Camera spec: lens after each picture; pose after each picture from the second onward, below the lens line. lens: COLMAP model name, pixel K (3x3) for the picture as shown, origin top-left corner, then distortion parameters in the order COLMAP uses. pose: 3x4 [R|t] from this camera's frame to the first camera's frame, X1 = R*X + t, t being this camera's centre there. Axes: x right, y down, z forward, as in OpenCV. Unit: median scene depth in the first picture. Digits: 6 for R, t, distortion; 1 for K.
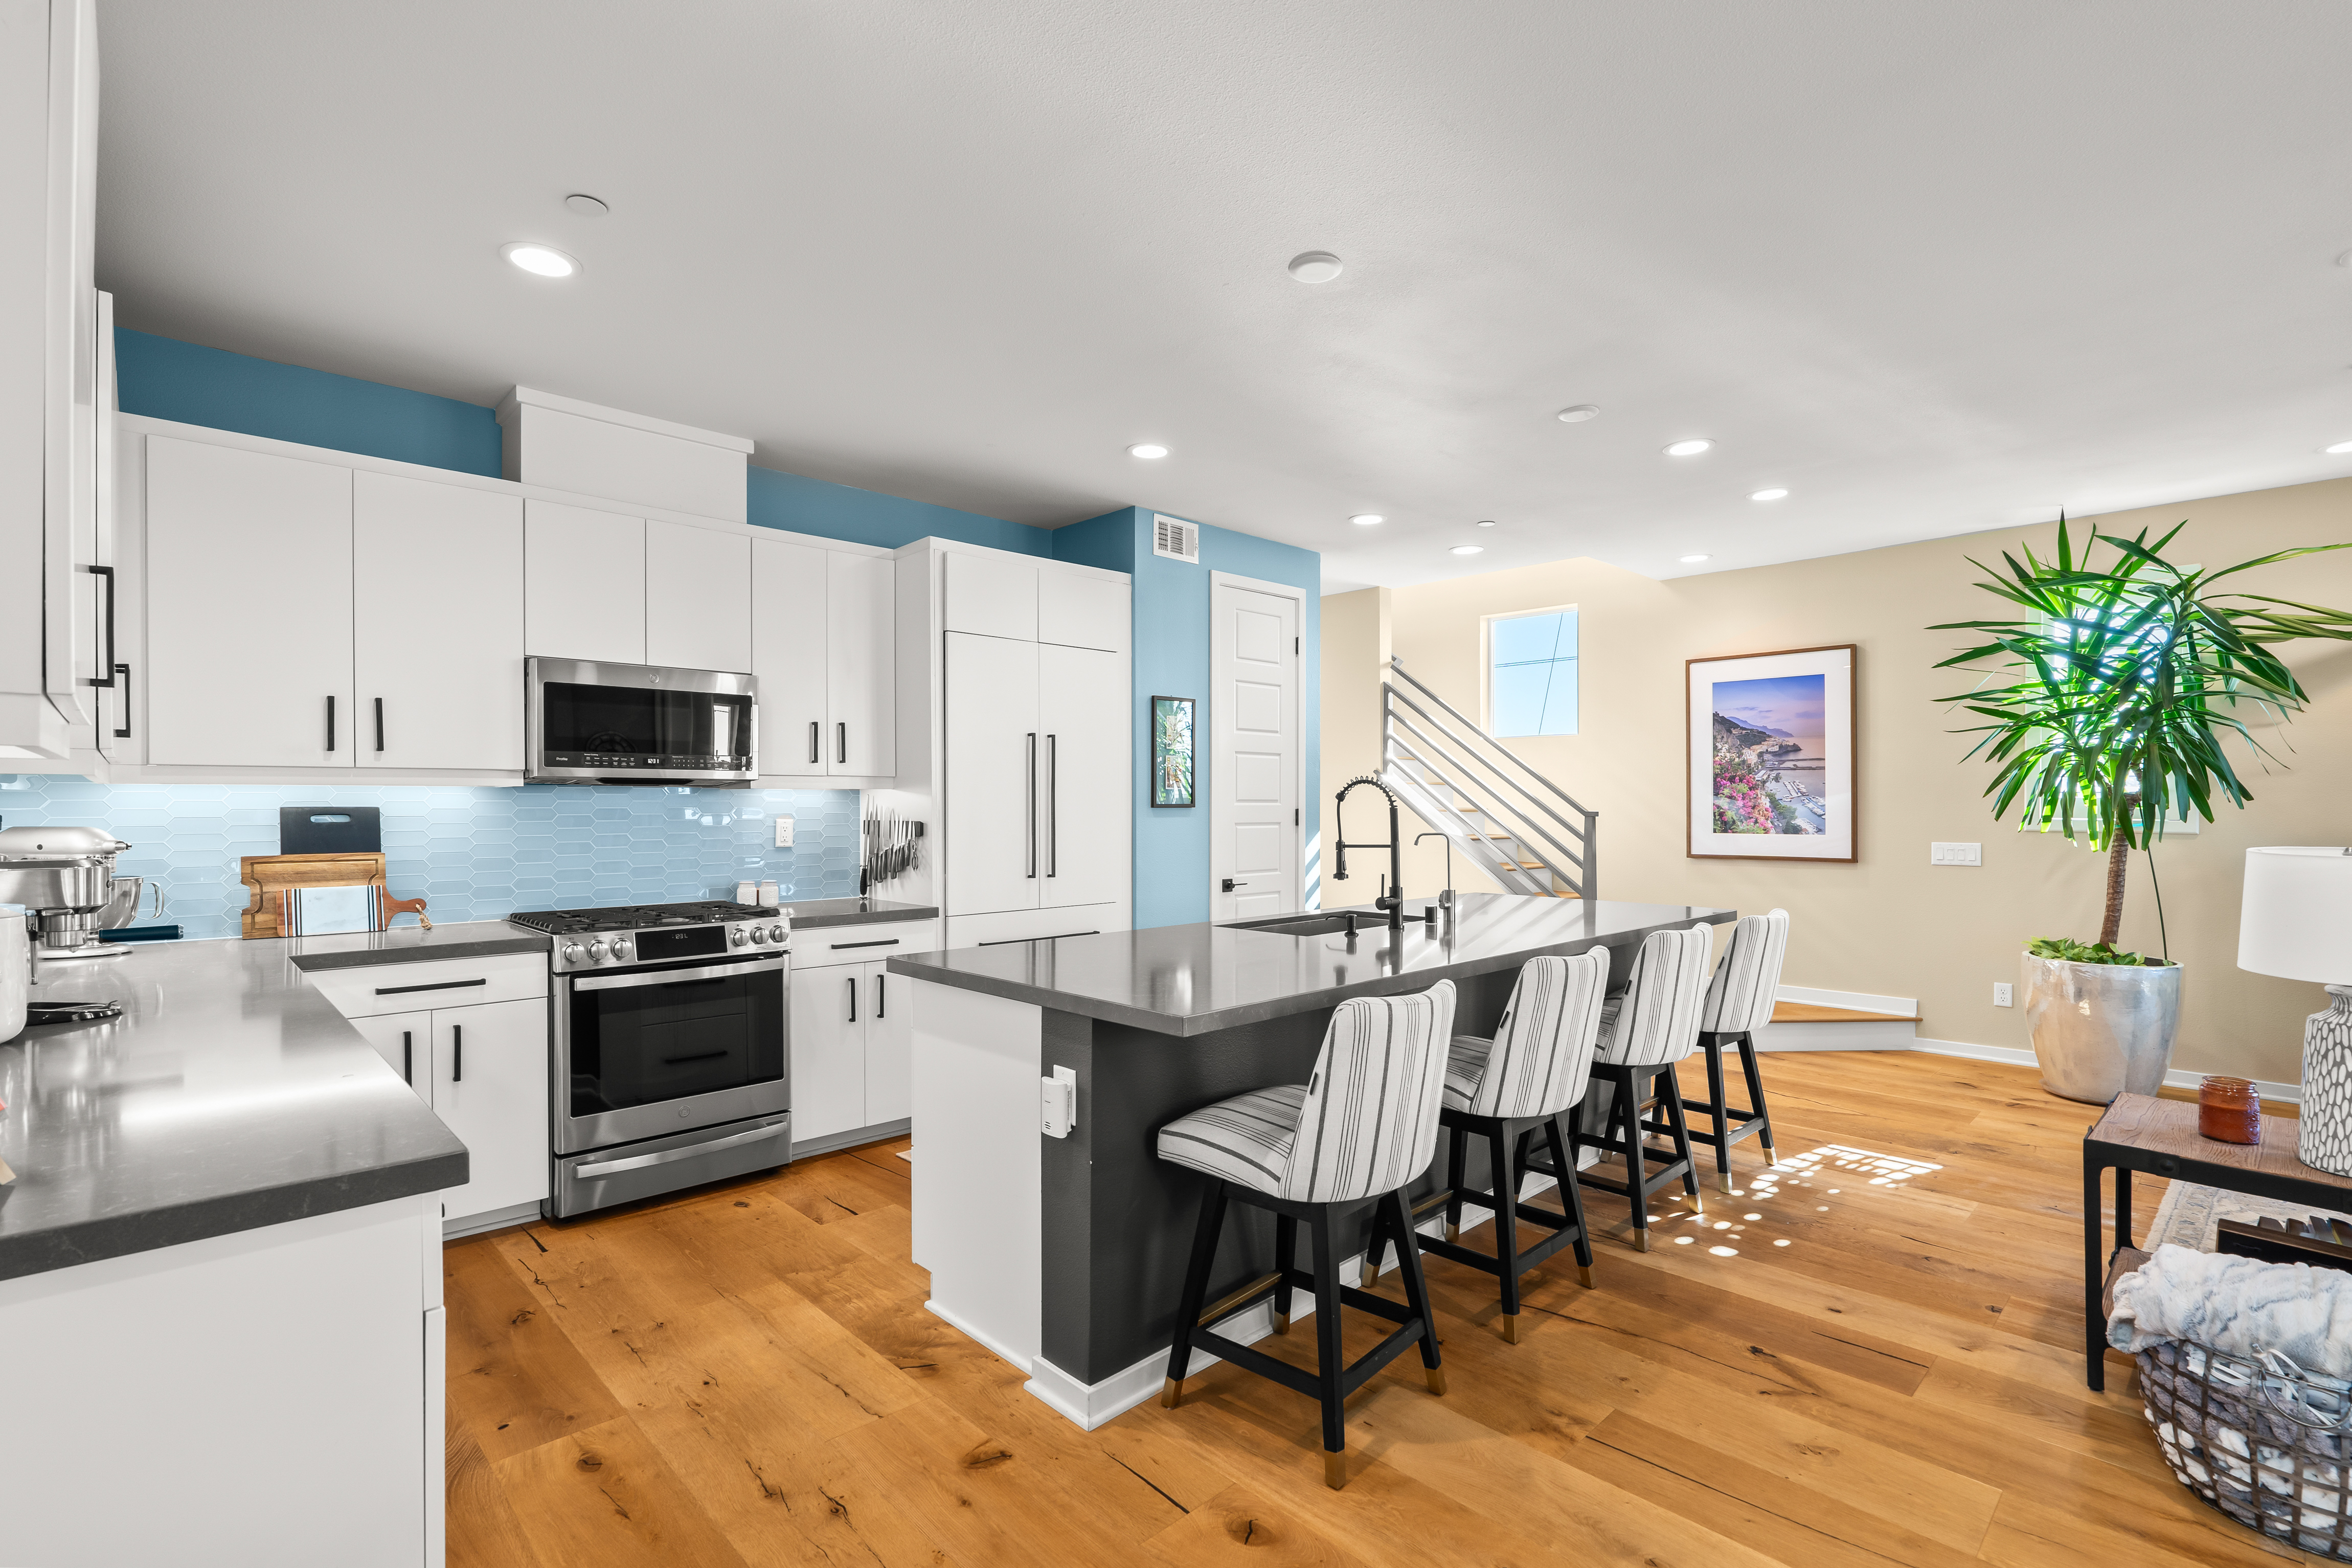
lens RADIAL K [[1067.7, 0, 1176.4], [0, 1067.7, 804.1], [0, 0, 1]] dist [-0.014141, 0.000134]
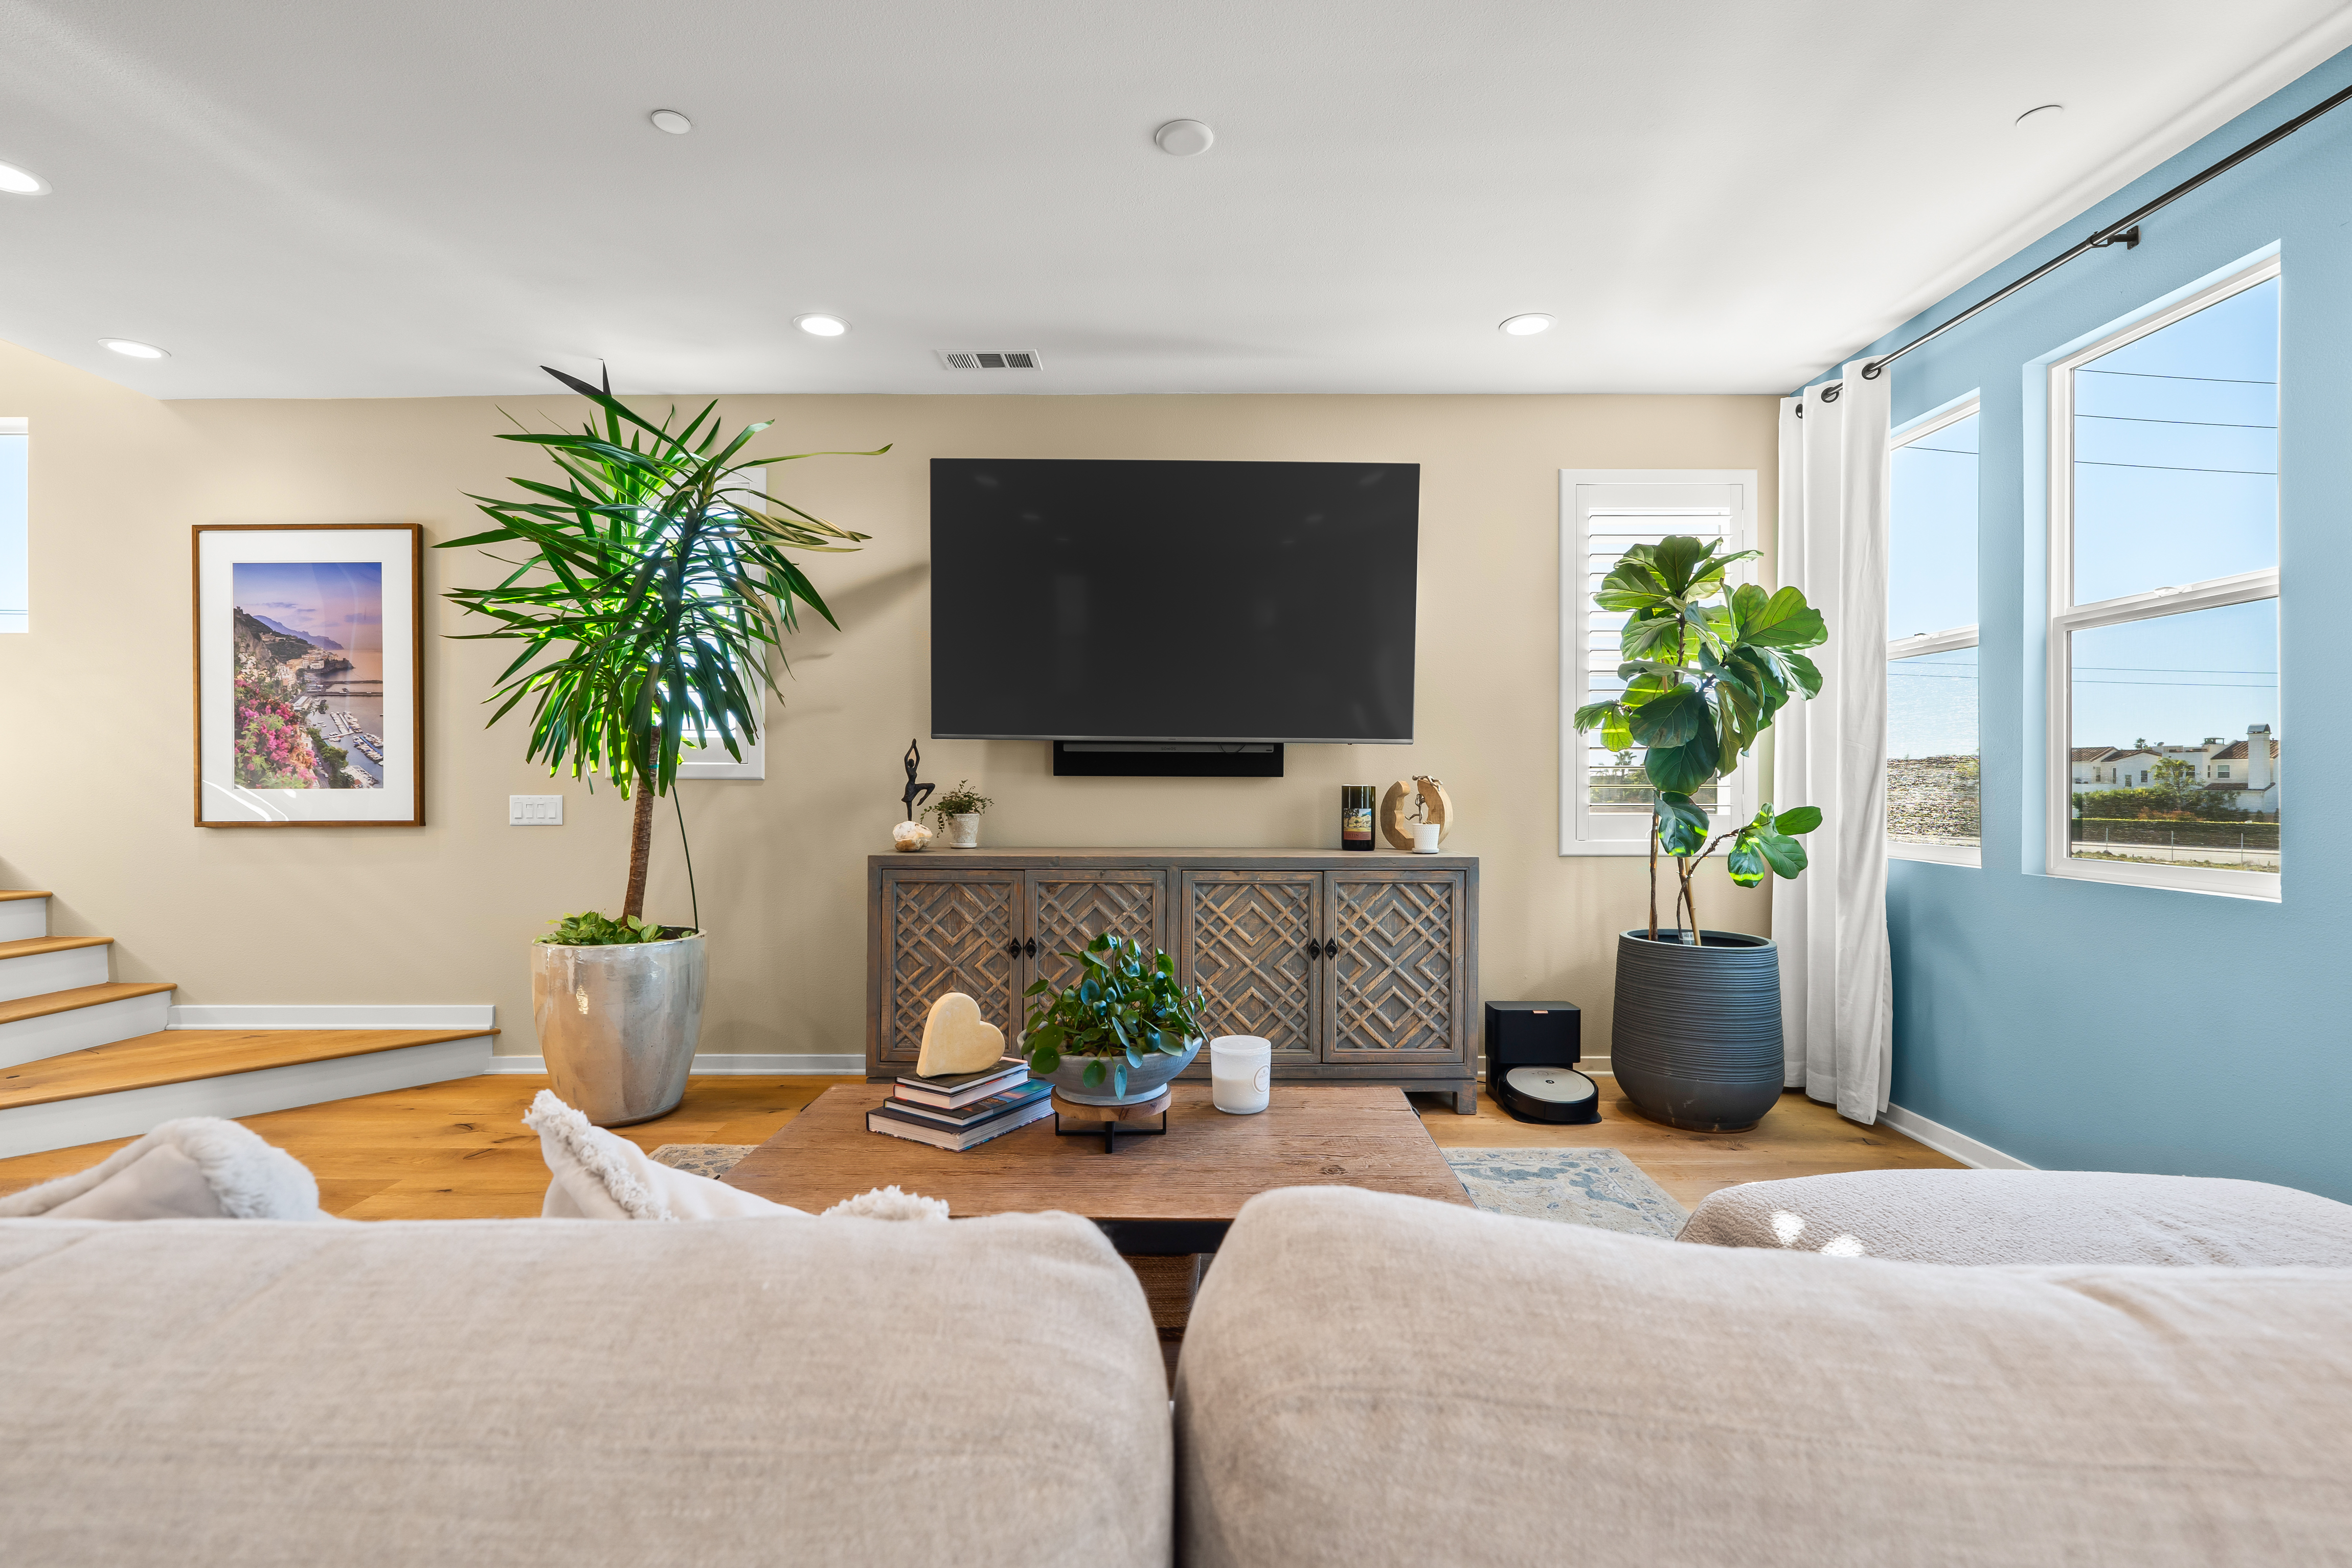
lens RADIAL K [[1067.7, 0, 1176.4], [0, 1067.7, 804.1], [0, 0, 1]] dist [-0.014141, 0.000134]
pose [[0.693445, -0.006322, 0.720482, 0.728491], [-0.001063, 0.999951, 0.009797, 0.049708], [-0.720509, -0.007559, 0.693405, 0.192296]]
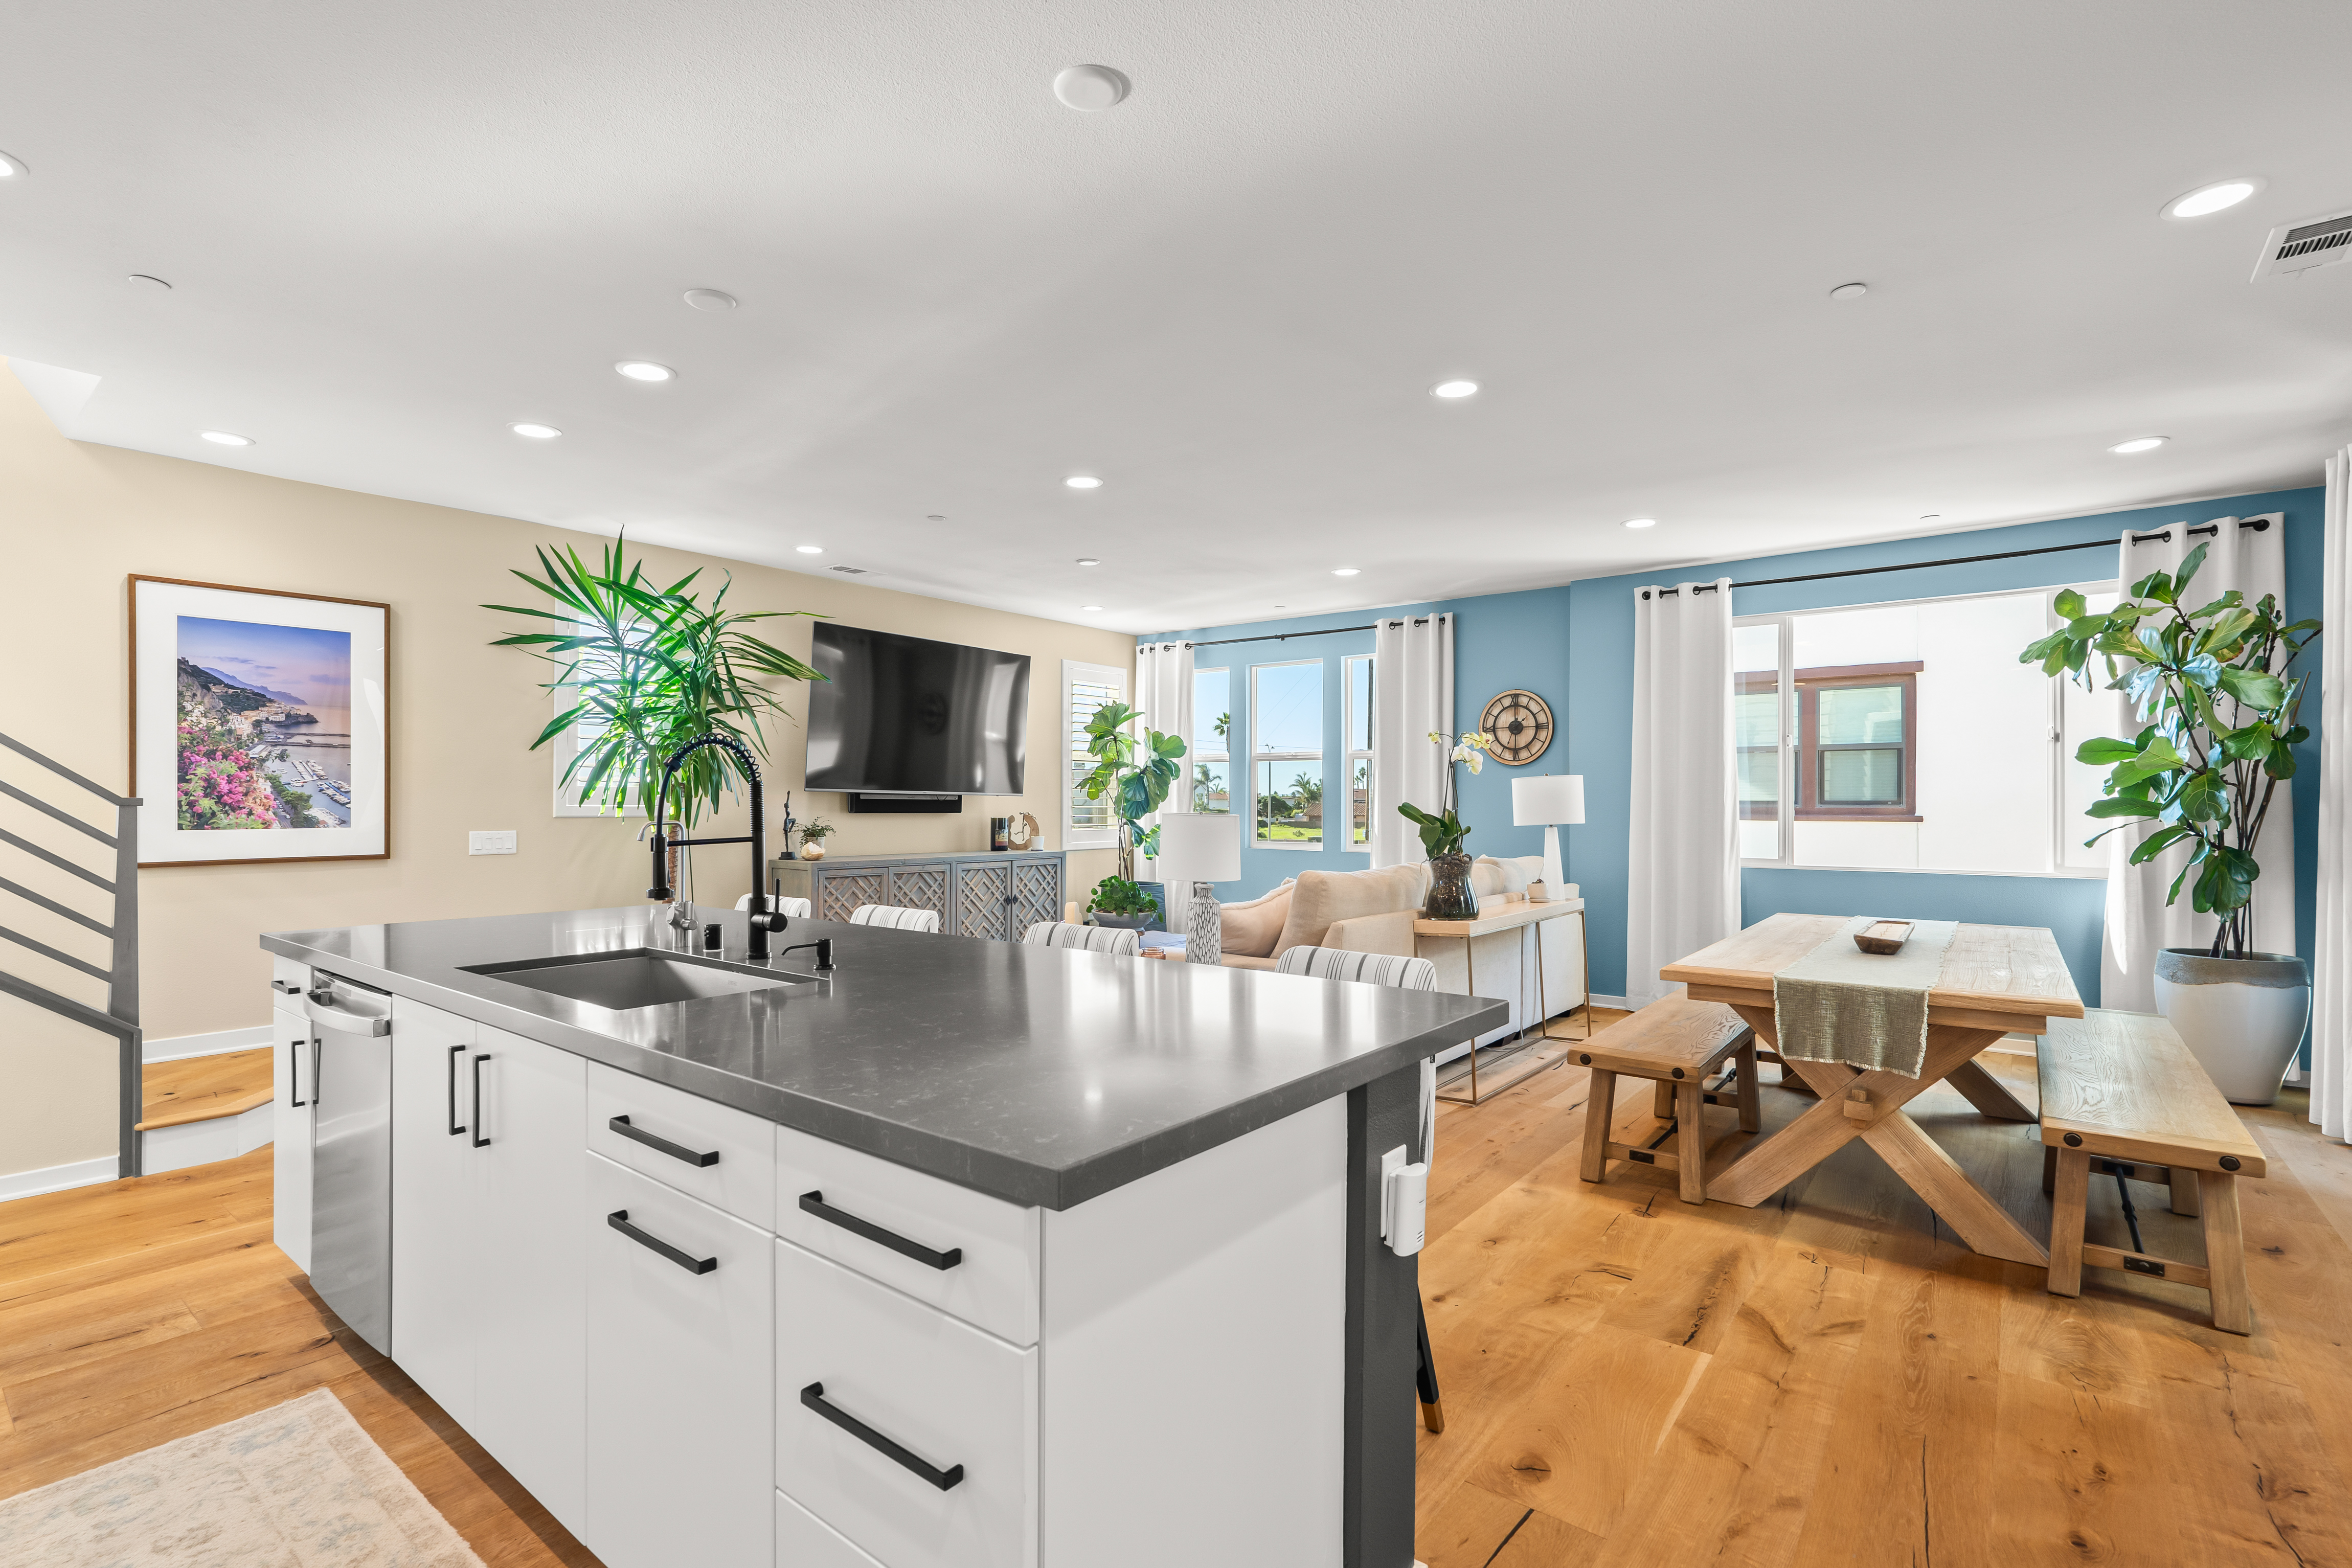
lens RADIAL K [[1071.3, 0, 1172.1], [0, 1071.3, 801.2], [0, 0, 1]] dist [-0.000899, -0.000038]
pose [[-0.129293, 0.001447, 0.991605, -0.463184], [-0.001093, 0.999998, -0.001602, 0.014208], [-0.991606, -0.001291, -0.129291, 0.738117]]
